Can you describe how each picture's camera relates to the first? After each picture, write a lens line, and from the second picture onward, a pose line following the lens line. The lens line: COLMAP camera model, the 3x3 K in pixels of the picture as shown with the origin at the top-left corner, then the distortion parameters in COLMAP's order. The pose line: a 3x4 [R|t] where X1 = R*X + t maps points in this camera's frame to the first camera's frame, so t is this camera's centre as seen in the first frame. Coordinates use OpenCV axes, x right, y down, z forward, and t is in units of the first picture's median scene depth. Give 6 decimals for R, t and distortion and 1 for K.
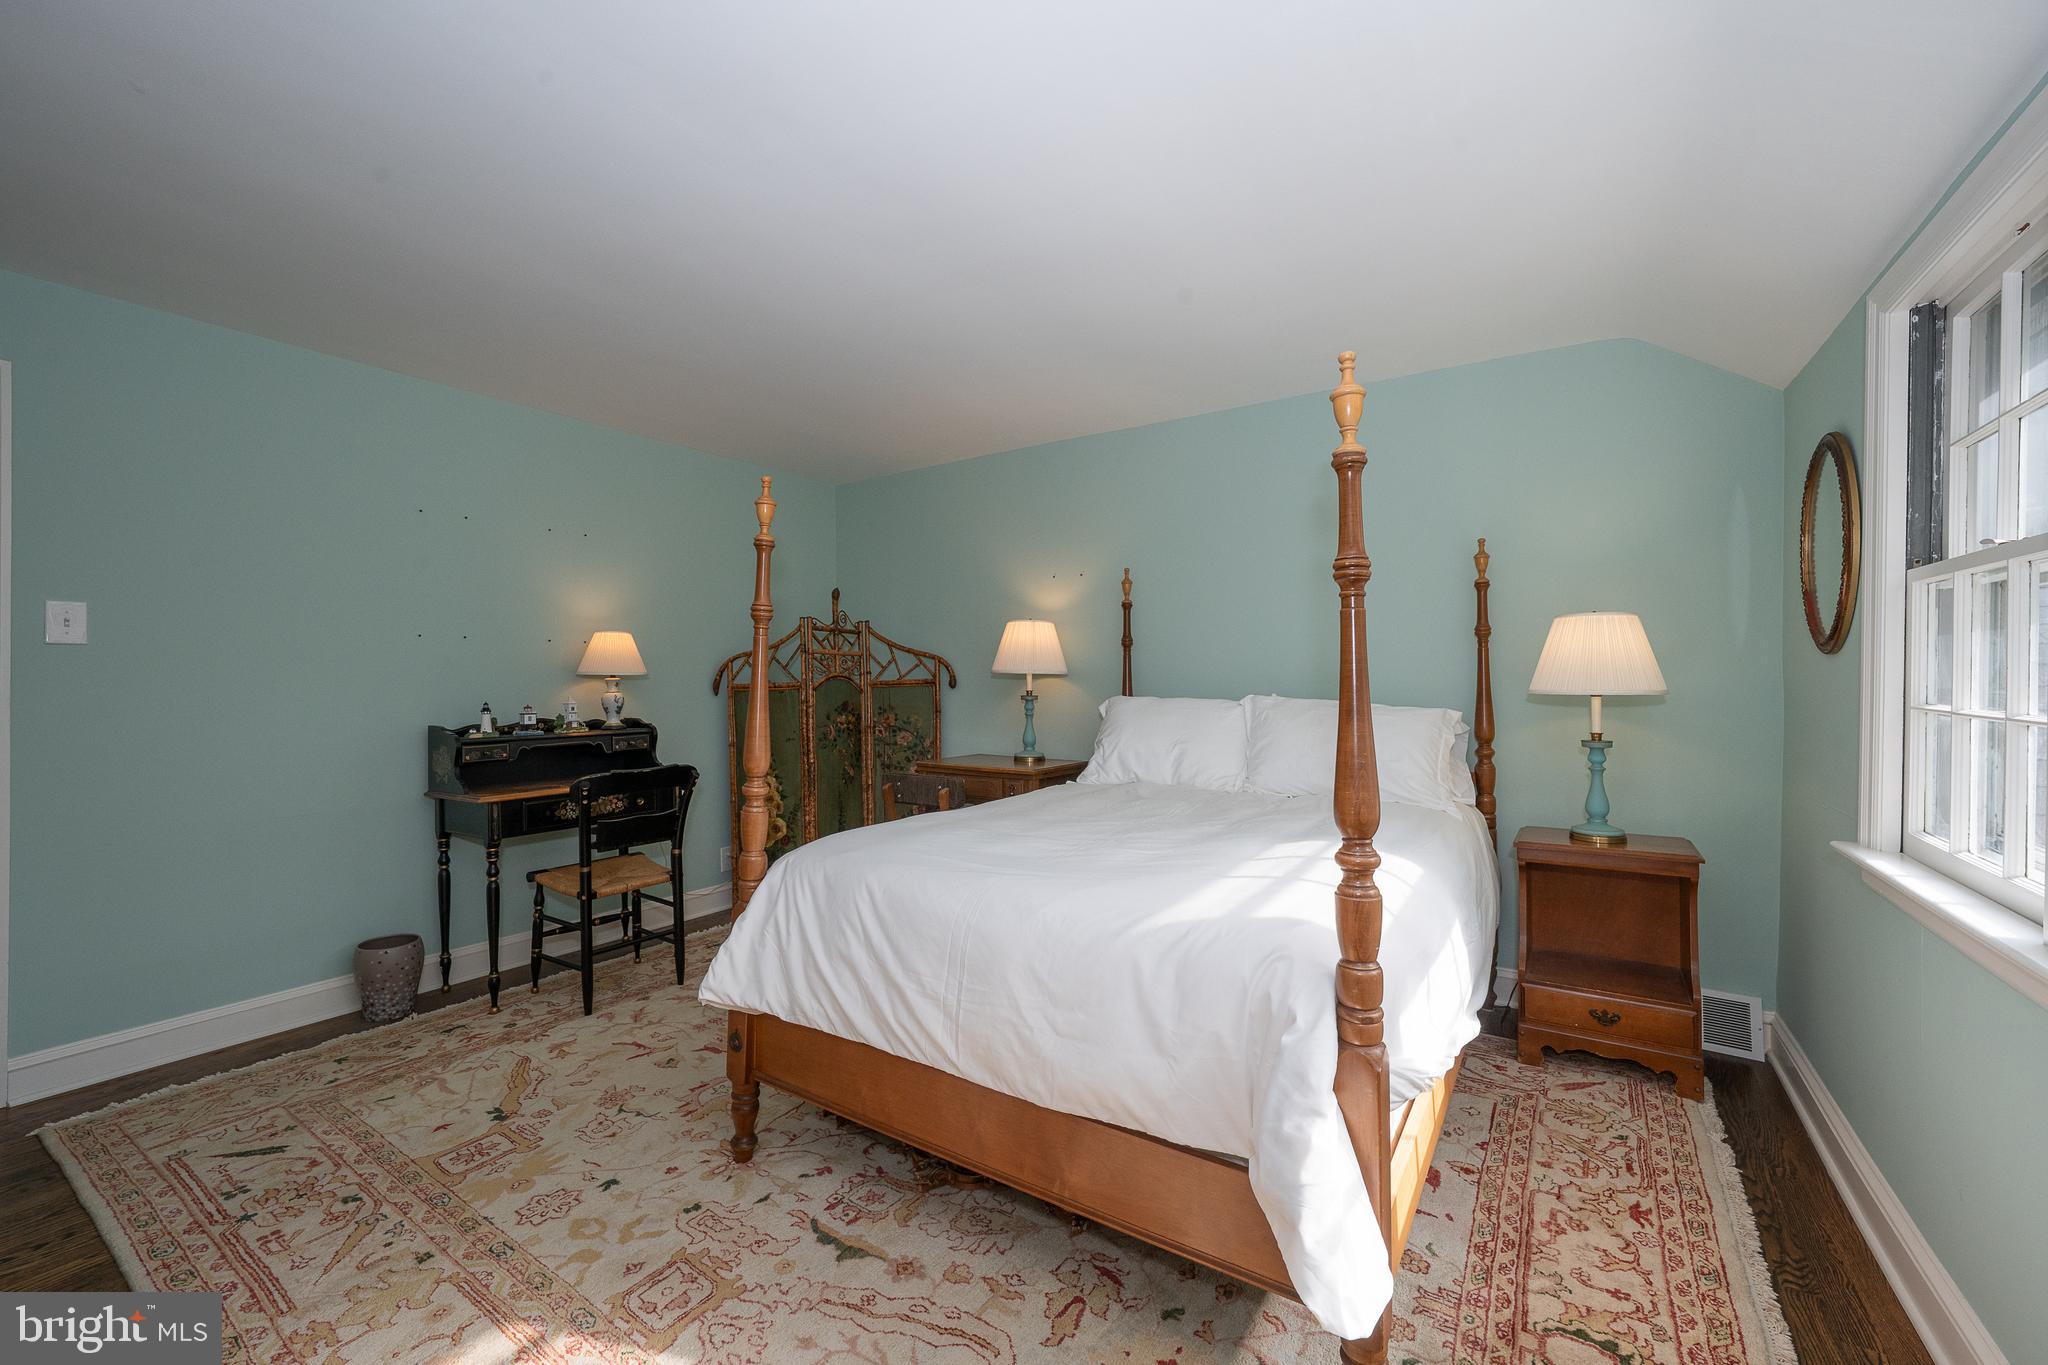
lens RADIAL K [[812.7, 0, 1026.0], [0, 812.7, 674.8], [0, 0, 1]] dist [-0.022572, 0.007743]
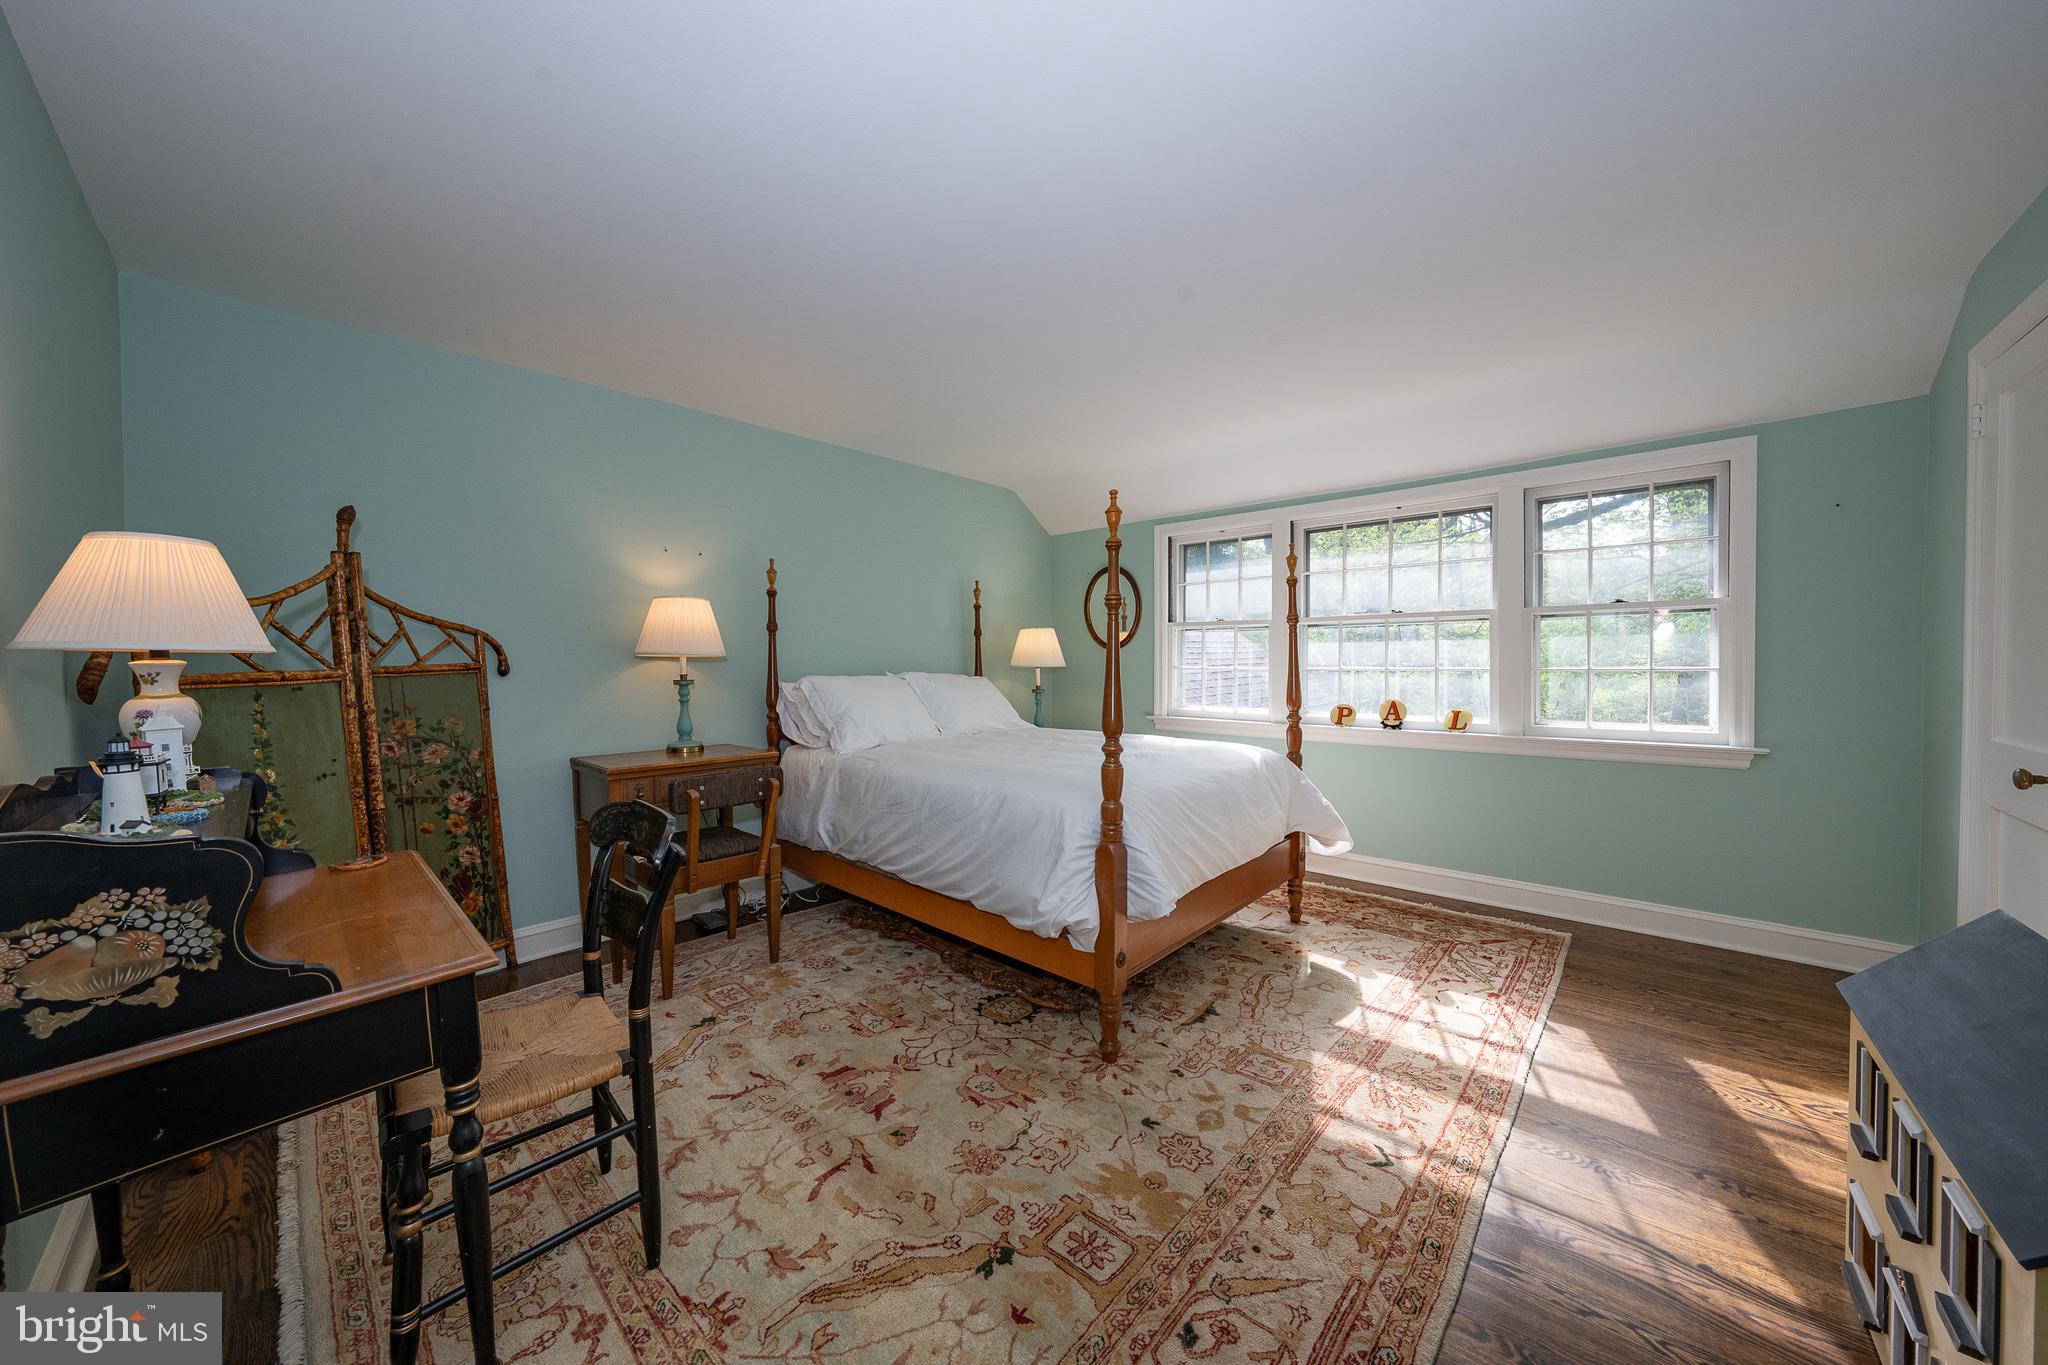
lens RADIAL K [[705.4, 0, 1024.6], [0, 705.4, 675.4], [0, 0, 1]] dist [-0.028070, 0.006236]
pose [[0.152424, -0.020916, 0.988094, -0.963045], [0.004888, 0.999780, 0.020409, 0.008453], [-0.988303, 0.001719, 0.152493, 0.674407]]
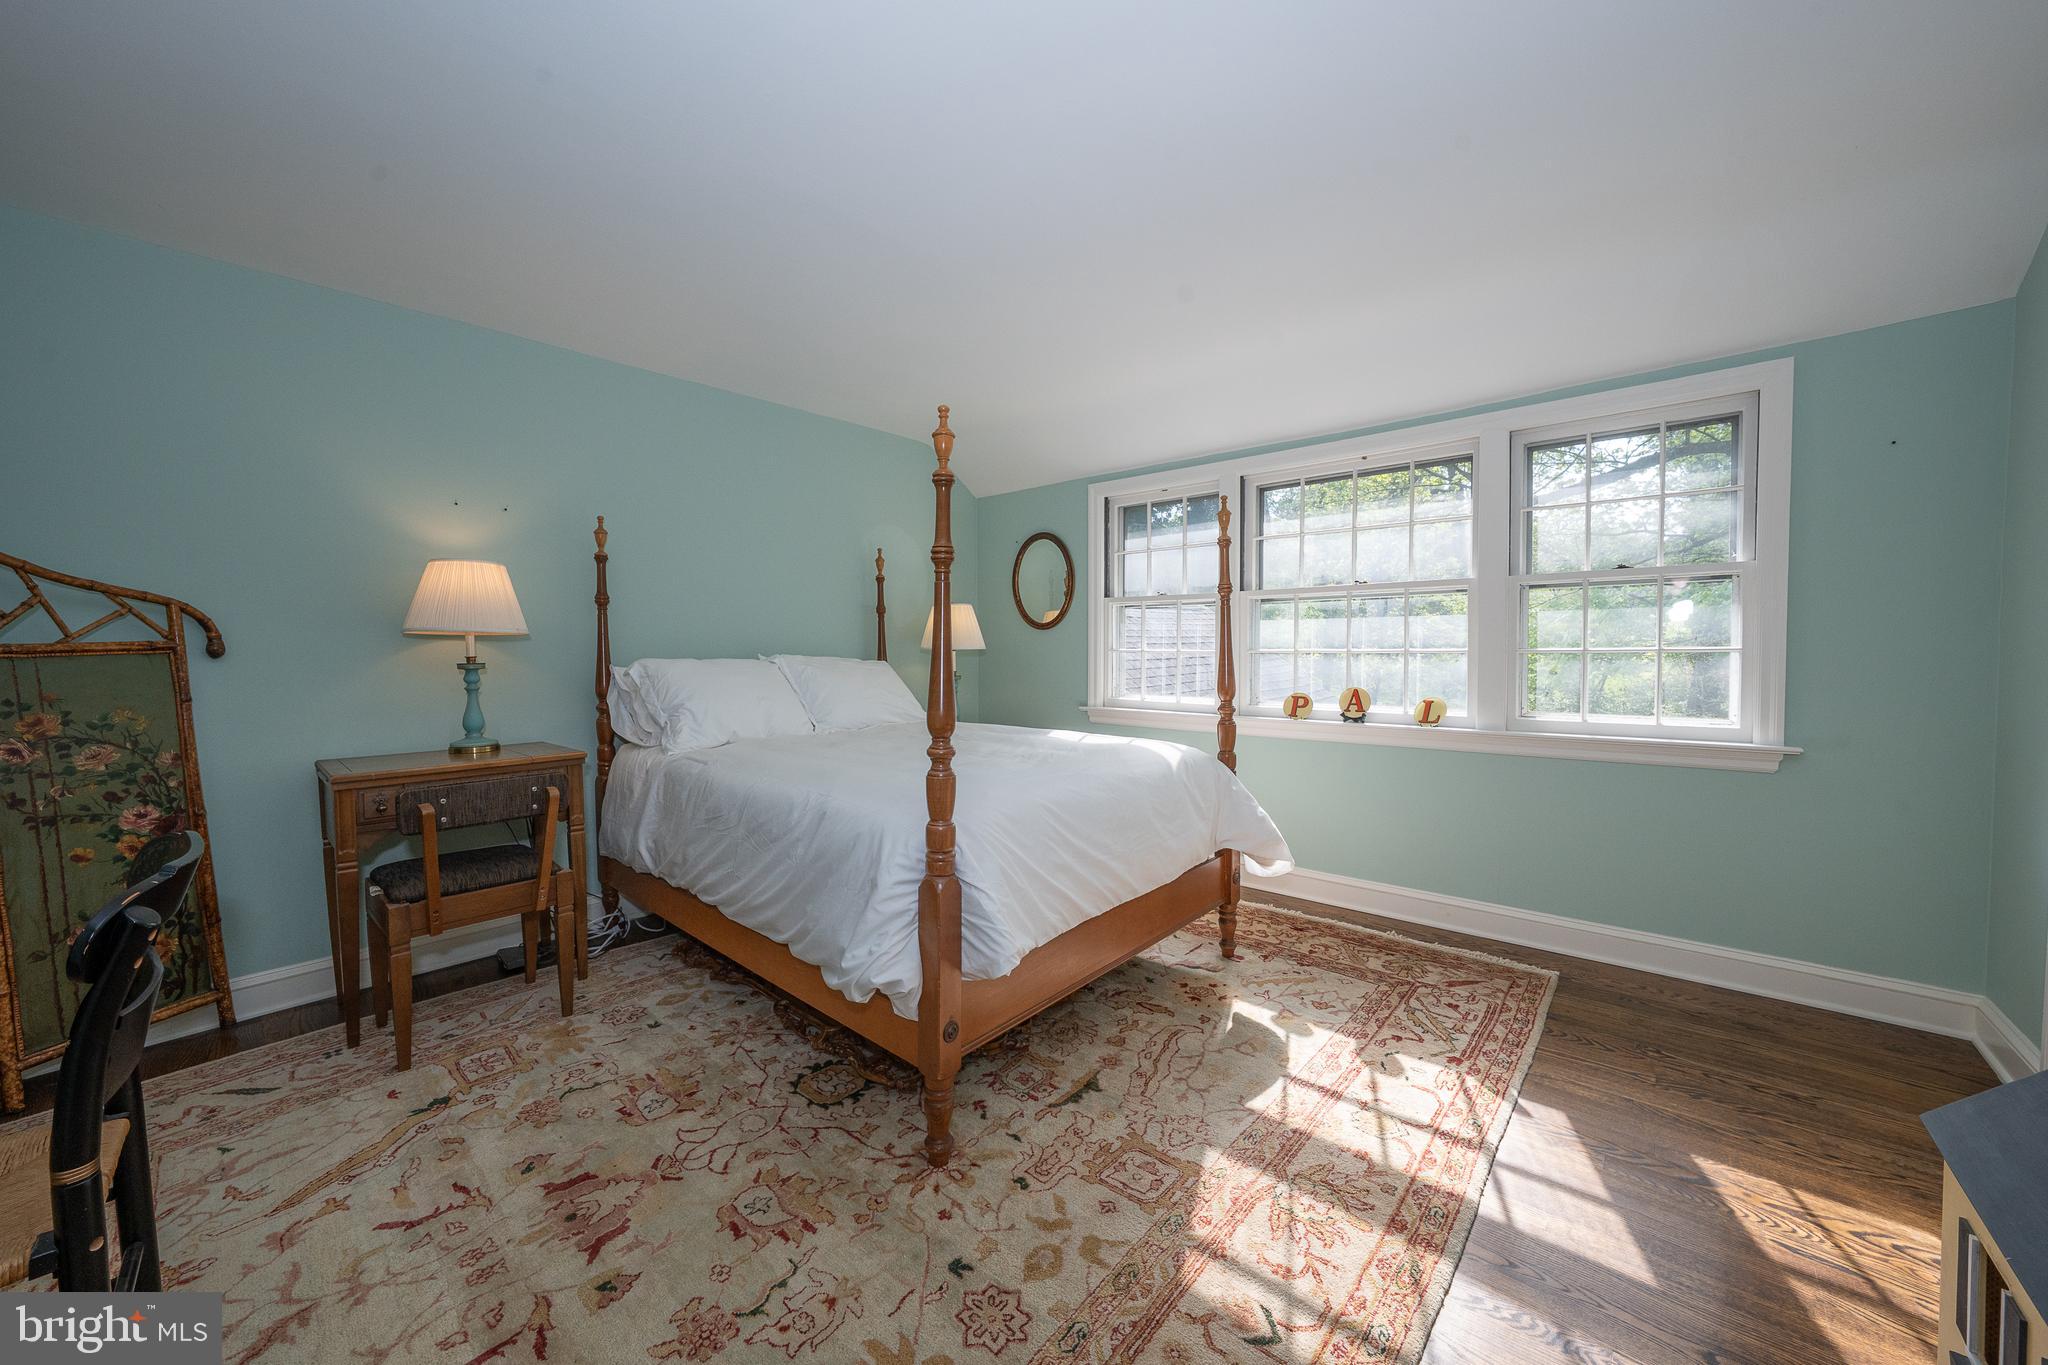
lens RADIAL K [[744.3, 0, 1024.3], [0, 744.3, 676.1], [0, 0, 1]] dist [-0.024571, 0.006066]
pose [[0.136385, -0.038119, 0.989922, -0.791970], [0.005059, 0.999273, 0.037782, 0.019277], [-0.990643, -0.000145, 0.136479, 0.553471]]
